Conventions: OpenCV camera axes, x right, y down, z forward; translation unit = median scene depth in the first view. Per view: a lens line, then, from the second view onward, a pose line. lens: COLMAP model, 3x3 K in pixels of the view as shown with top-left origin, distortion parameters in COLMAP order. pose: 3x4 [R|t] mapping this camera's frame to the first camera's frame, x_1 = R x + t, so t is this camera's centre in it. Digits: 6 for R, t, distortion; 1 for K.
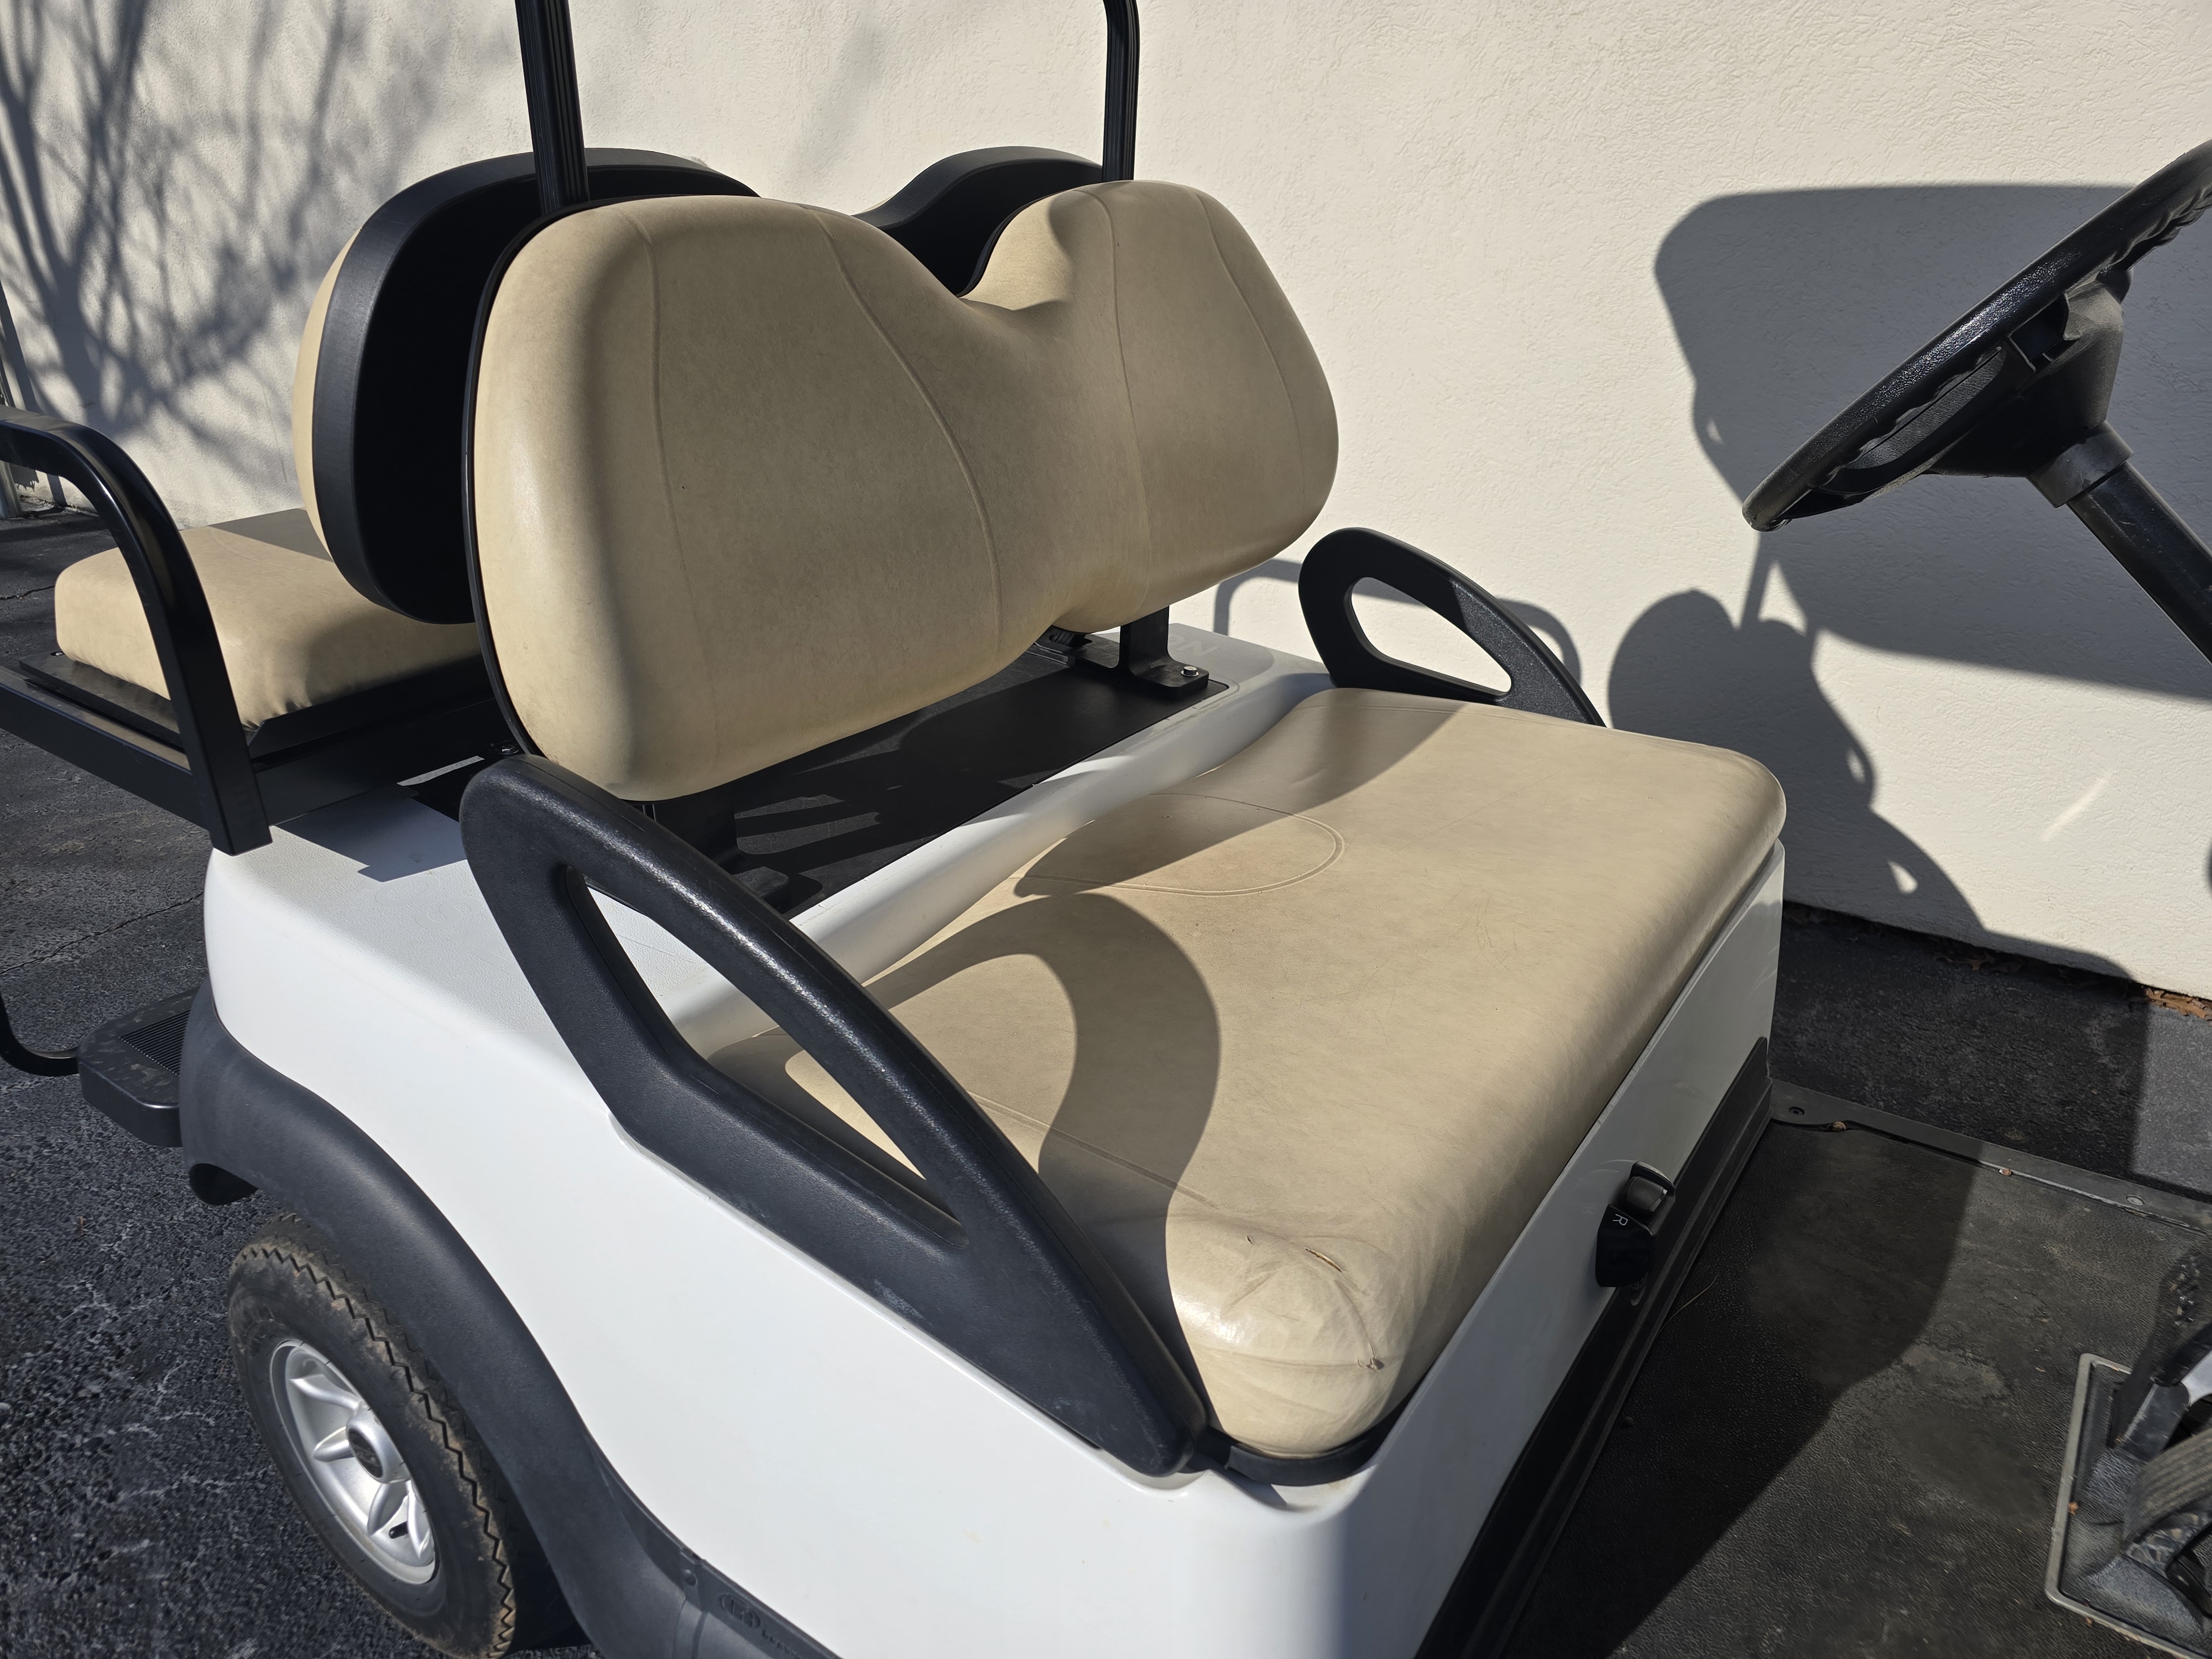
lens RADIAL K [[1467.5, 0, 1042.2], [0, 1467.5, 847.3], [0, 0, 1]] dist [0.018128, -0.007933]
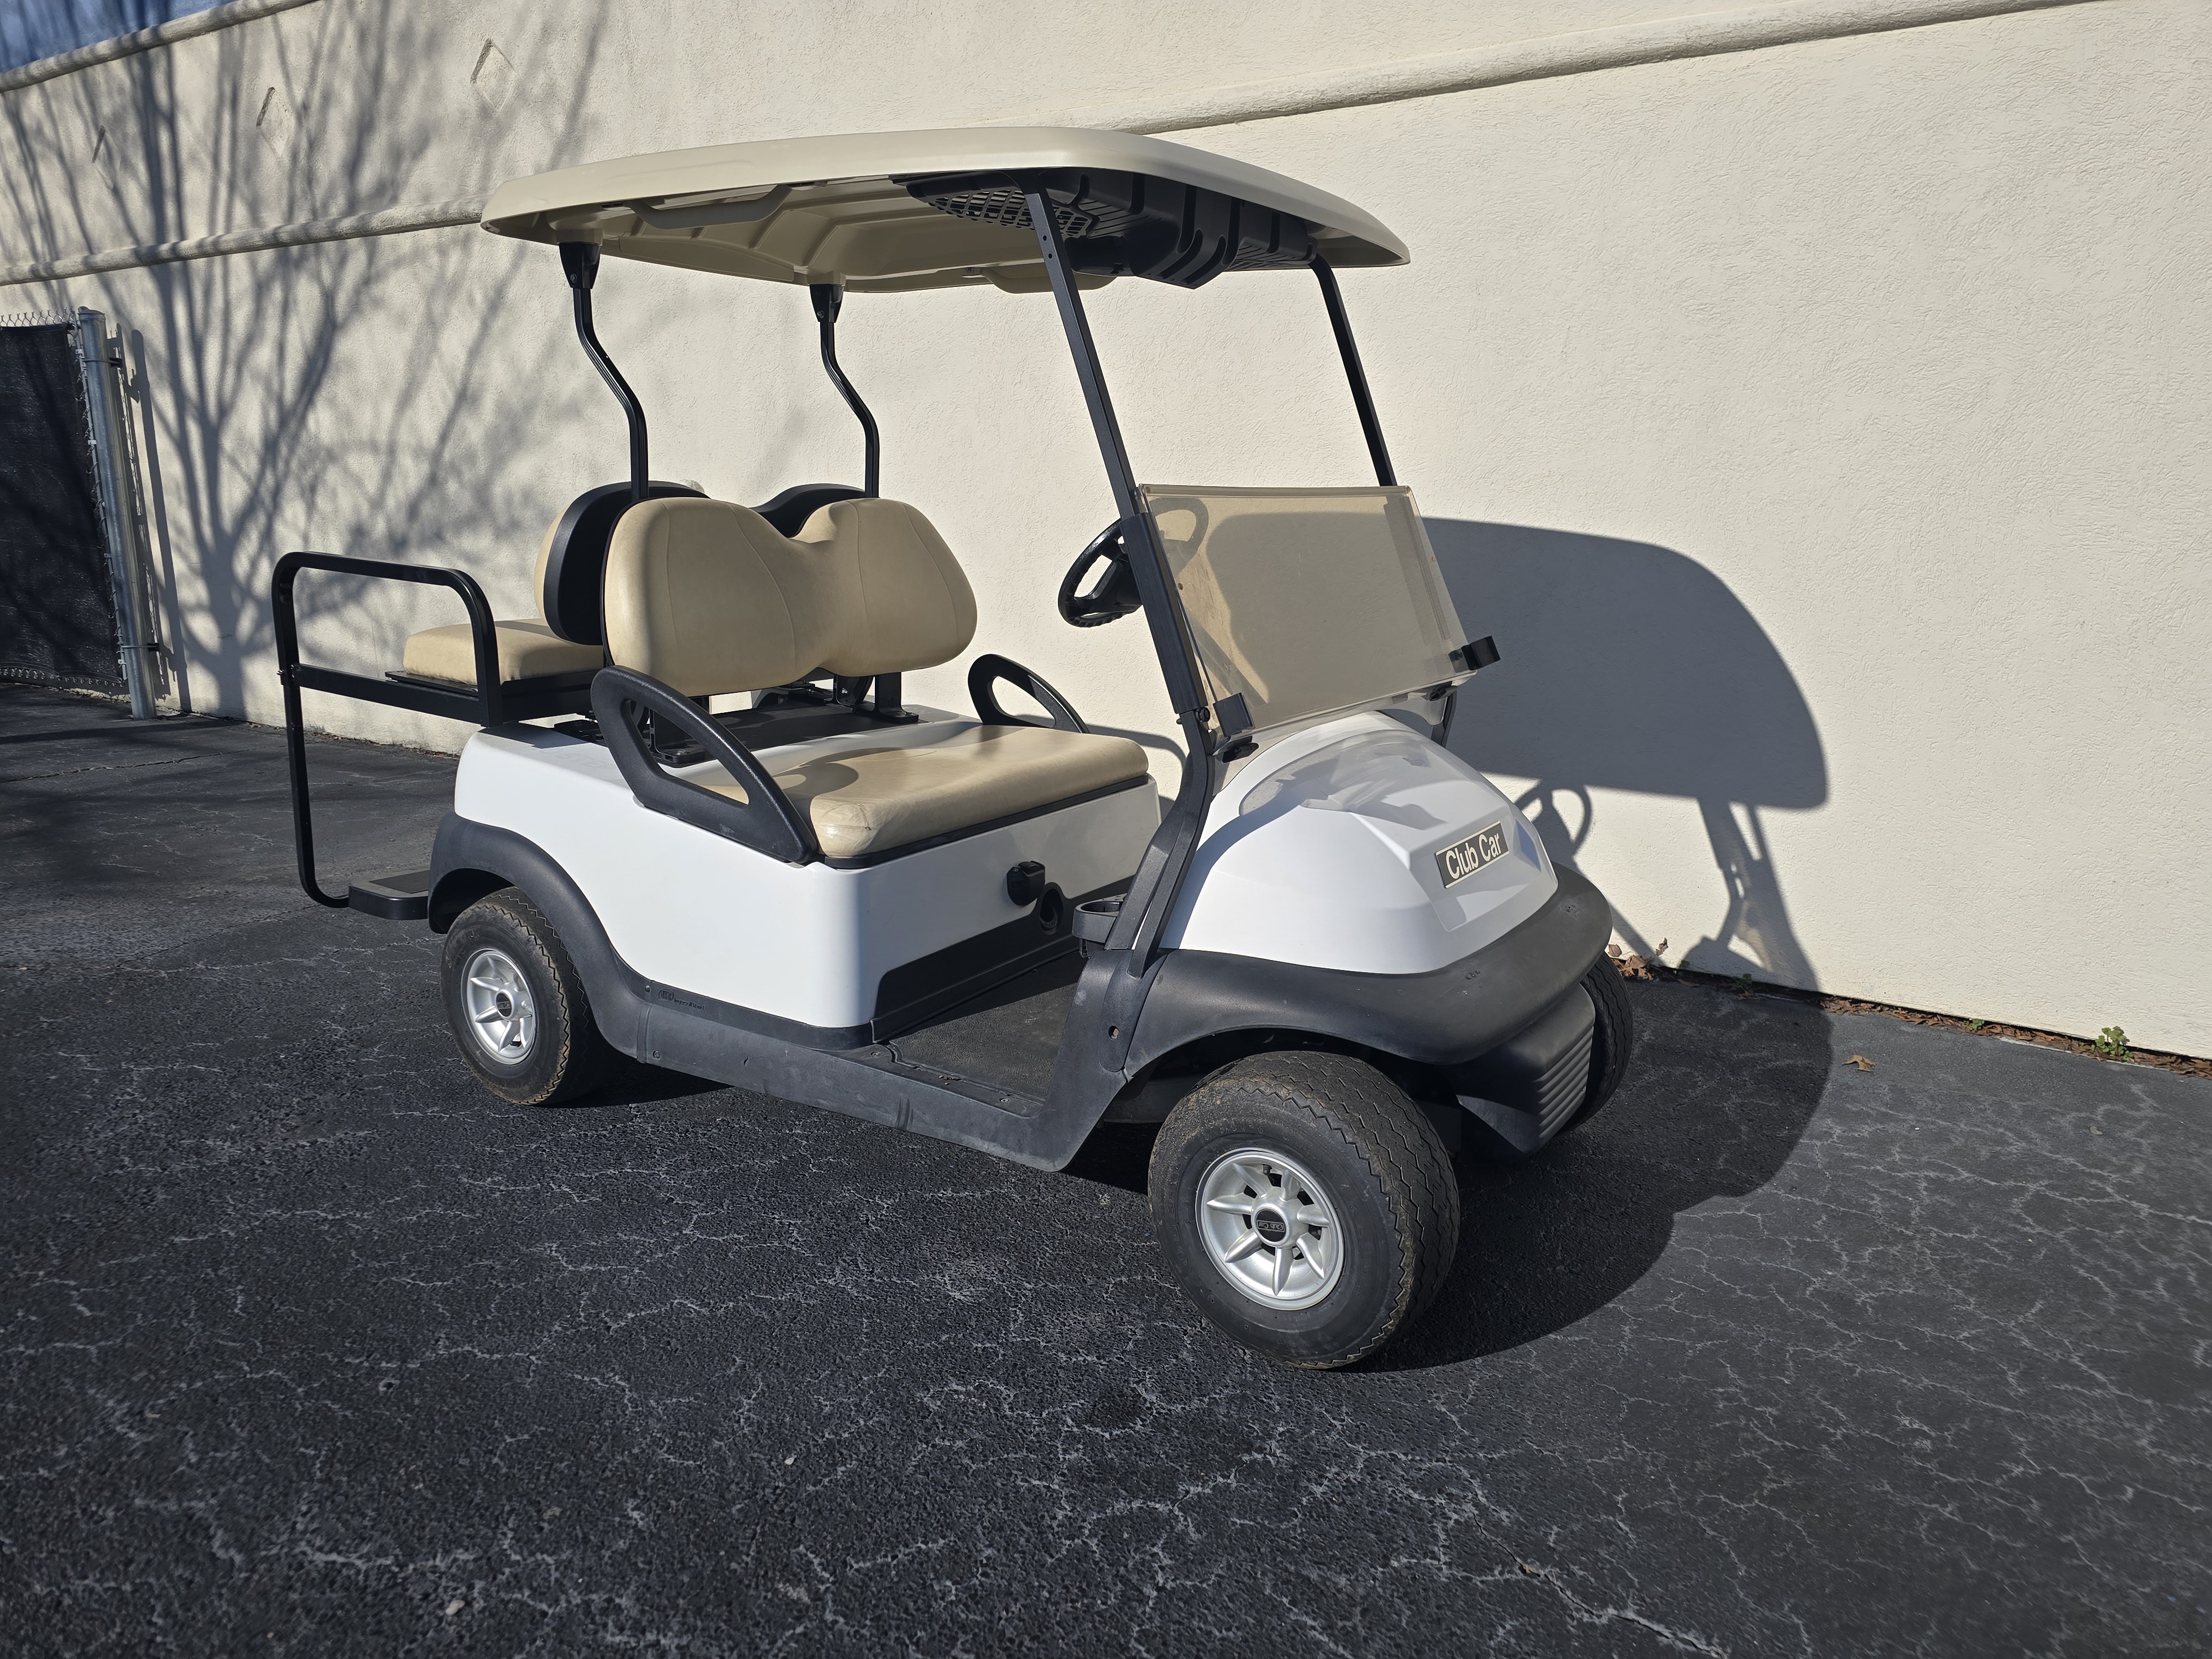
lens RADIAL K [[1467.5, 0, 1108.8], [0, 1467.5, 829.9], [0, 0, 1]] dist [0.018128, -0.007933]
pose [[0.998209, 0.017016, 0.057357, 0.100580], [-0.004933, 0.978844, -0.204548, 0.179405], [-0.059625, 0.203899, 0.977175, -0.398218]]
